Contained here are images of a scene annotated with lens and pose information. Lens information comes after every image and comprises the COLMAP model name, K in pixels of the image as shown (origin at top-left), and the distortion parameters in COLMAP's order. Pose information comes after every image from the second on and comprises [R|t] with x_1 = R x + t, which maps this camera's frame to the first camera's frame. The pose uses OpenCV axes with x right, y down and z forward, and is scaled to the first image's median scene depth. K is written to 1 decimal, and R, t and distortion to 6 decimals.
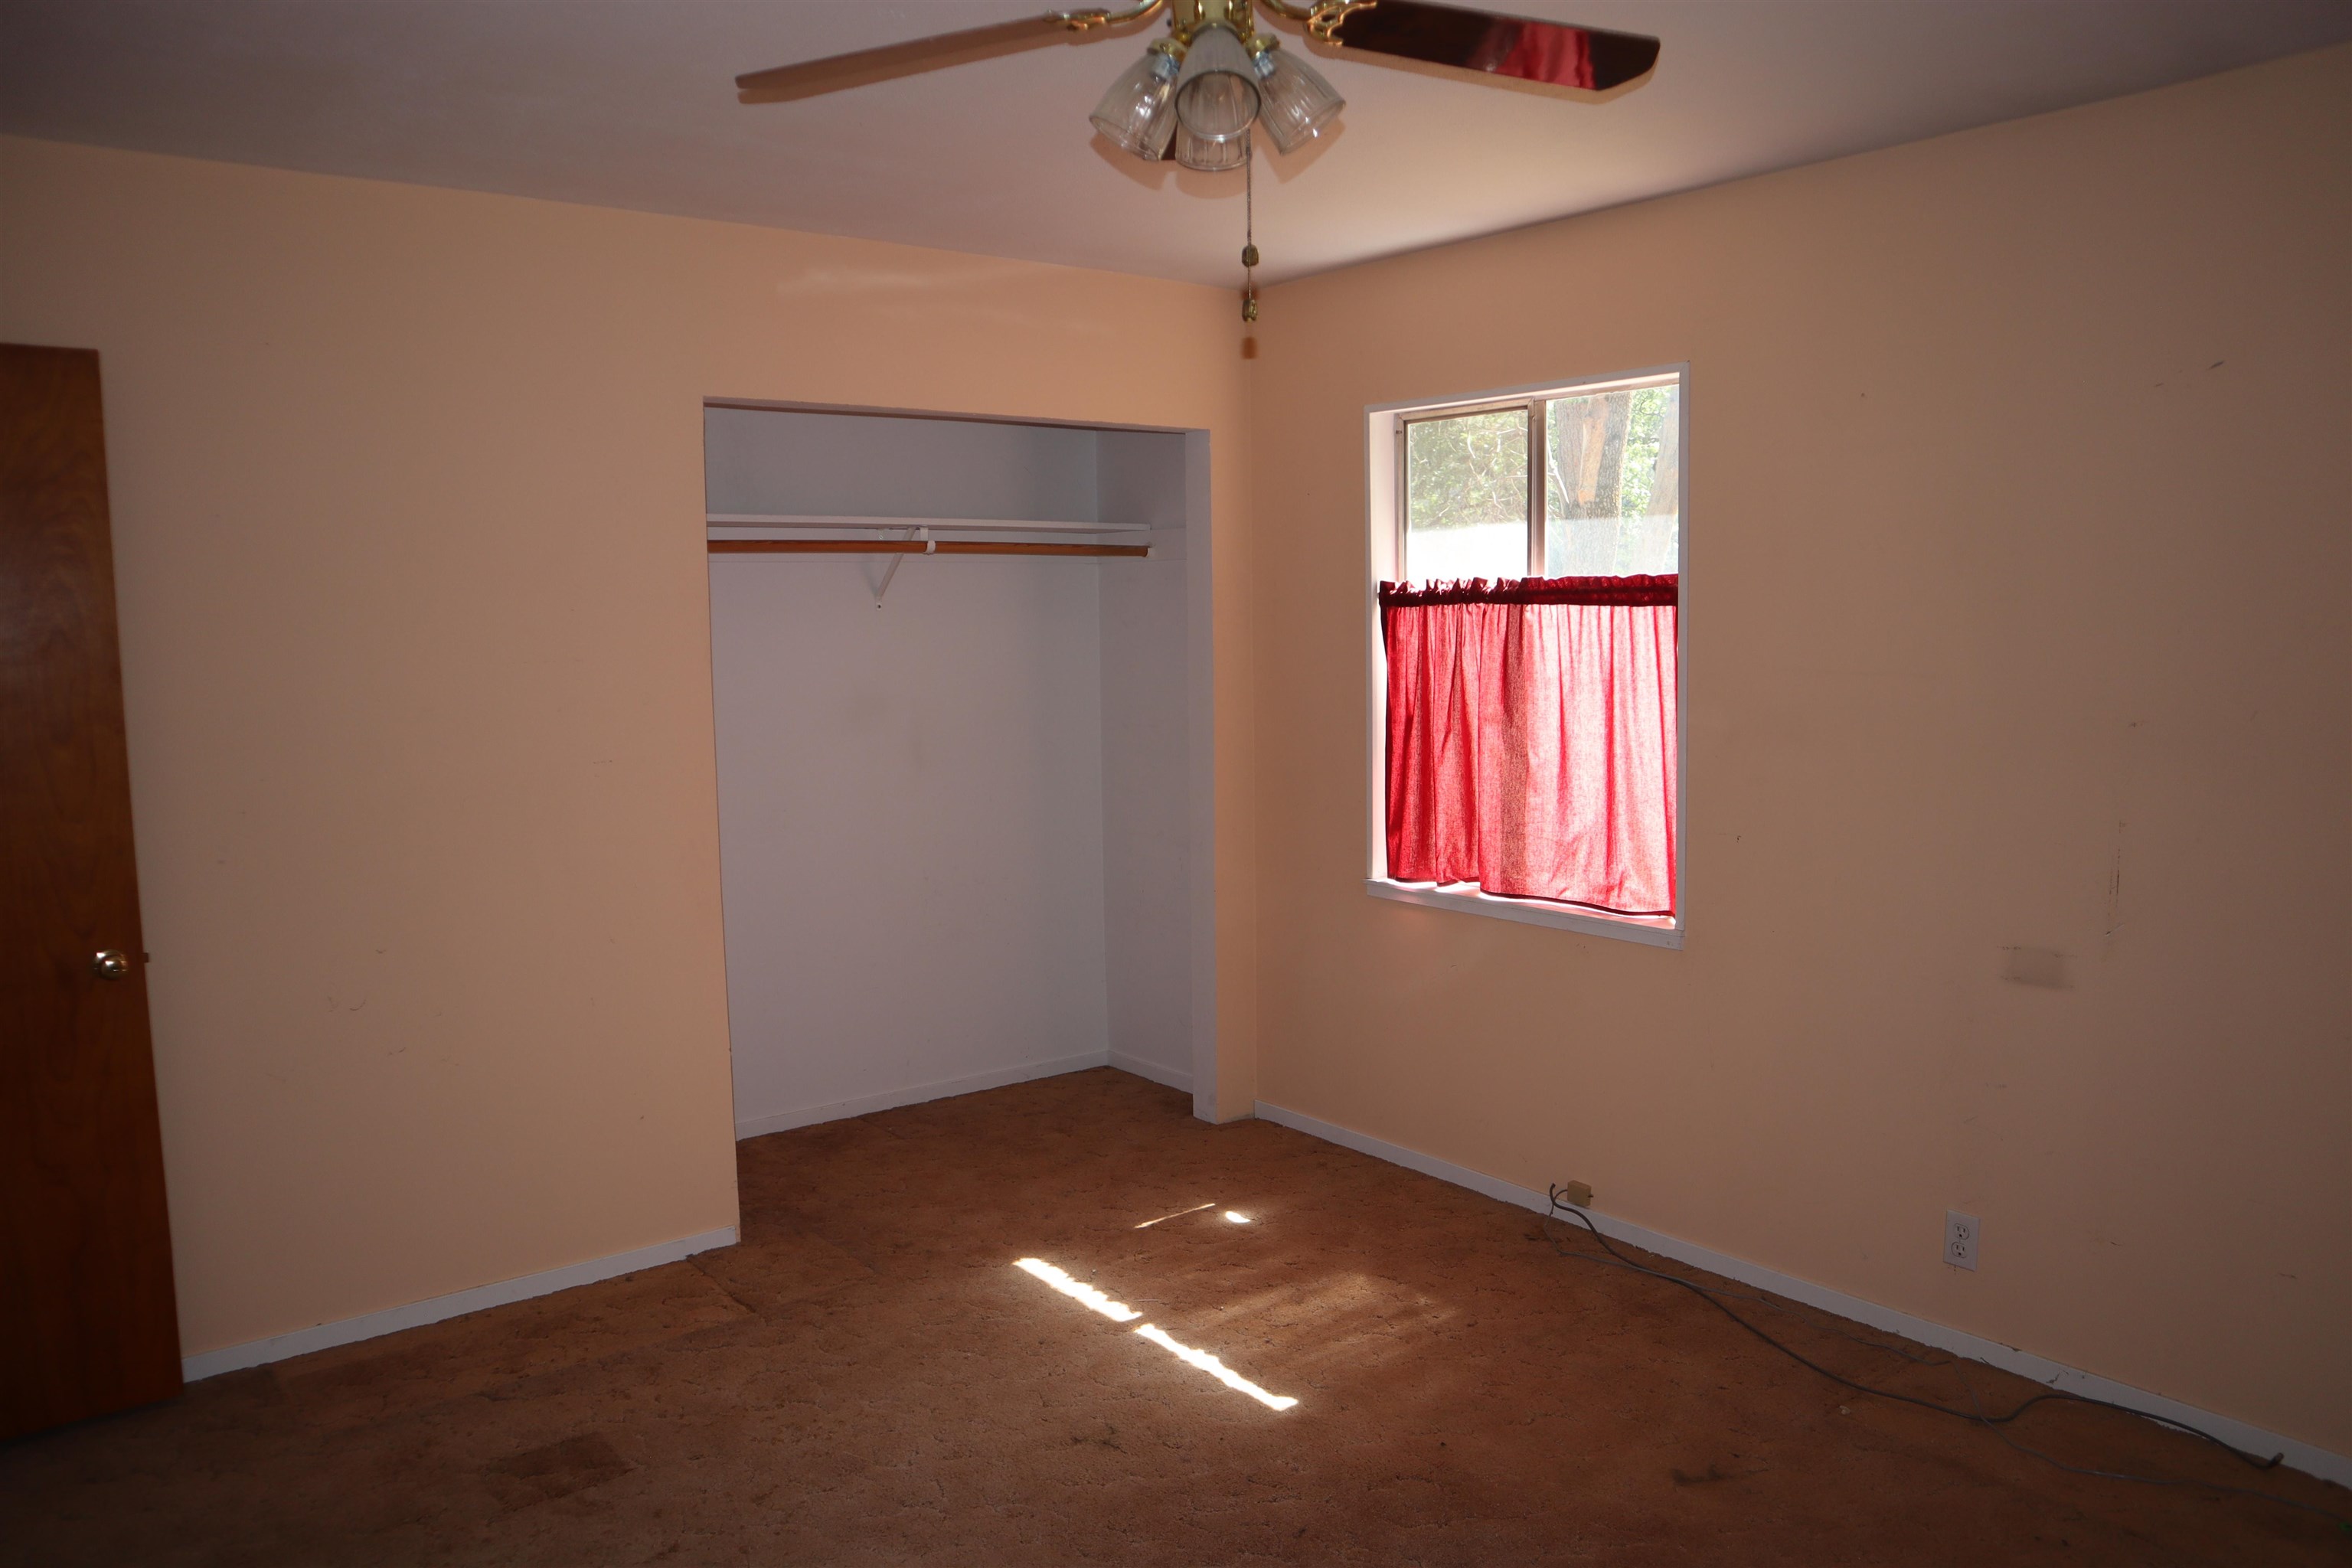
lens RADIAL K [[1720.3, 0, 1171.7], [0, 1720.3, 774.4], [0, 0, 1]] dist [-0.095853, 0.076953]
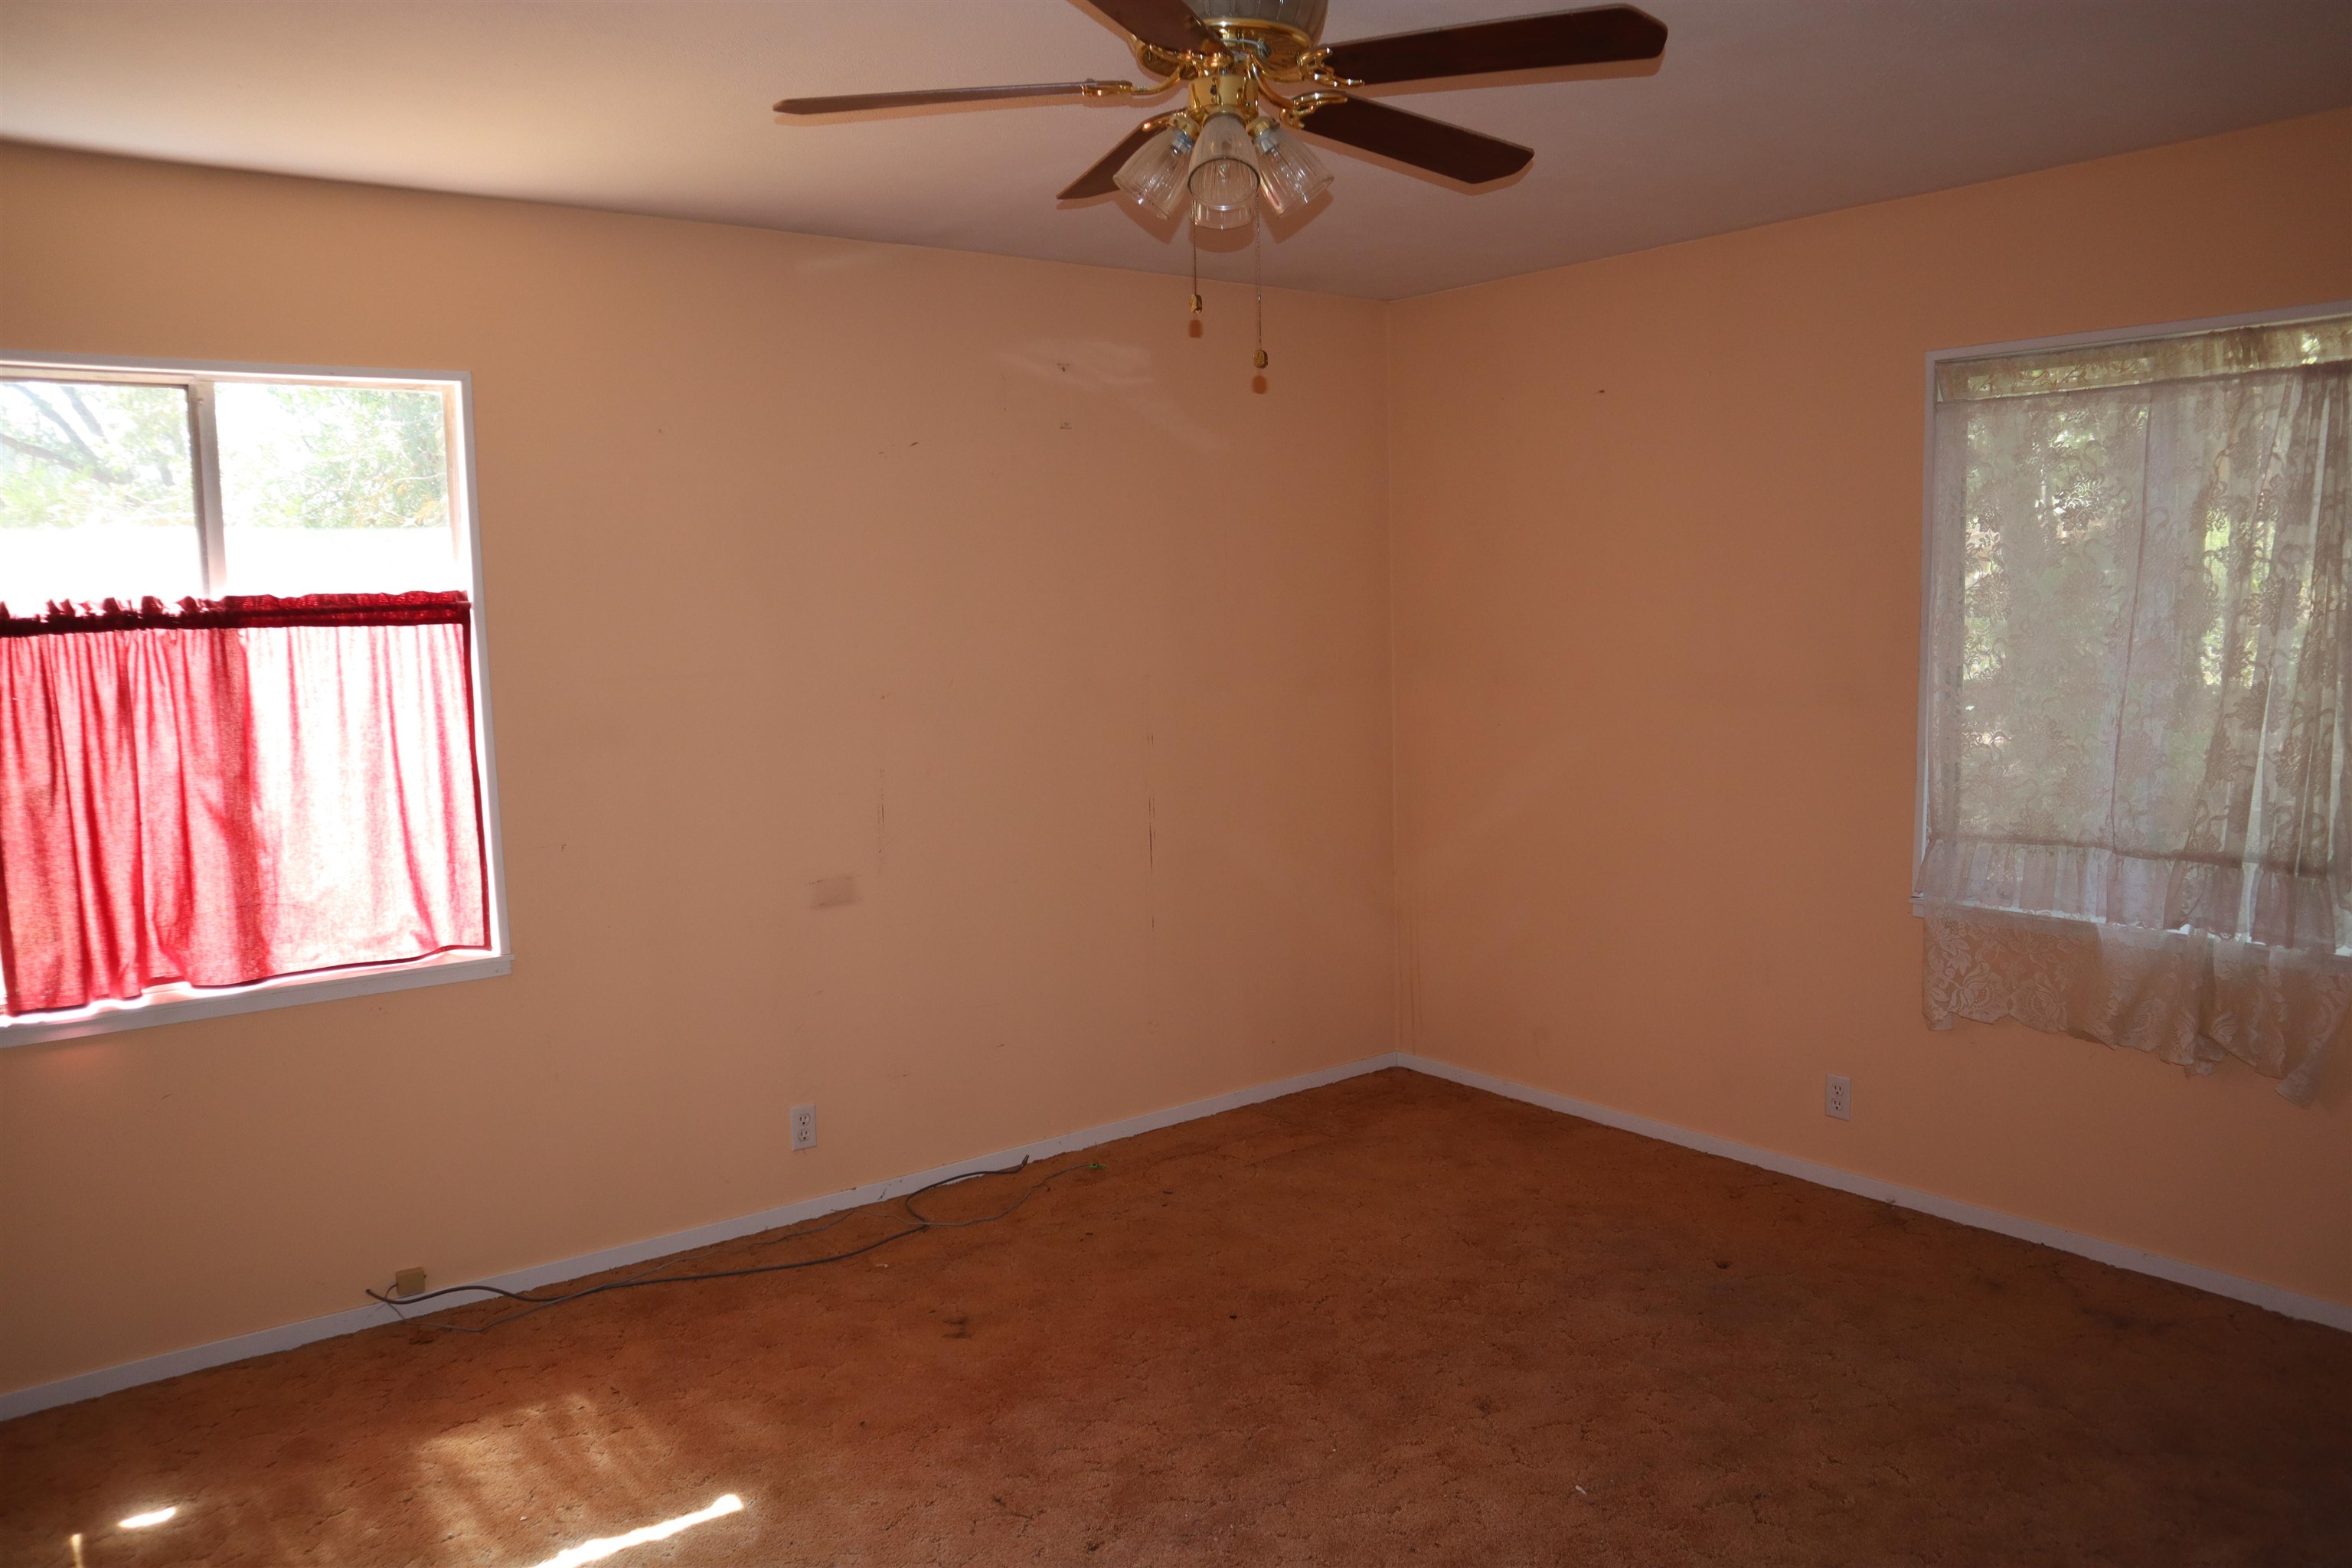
lens RADIAL K [[1678.7, 0, 1175.4], [0, 1678.7, 791.2], [0, 0, 1]] dist [0.000638, -0.000412]
pose [[0.035926, -0.106351, 0.993679, -0.631605], [0.125667, 0.986909, 0.101083, -0.049989], [-0.991422, 0.121241, 0.048820, 0.558445]]
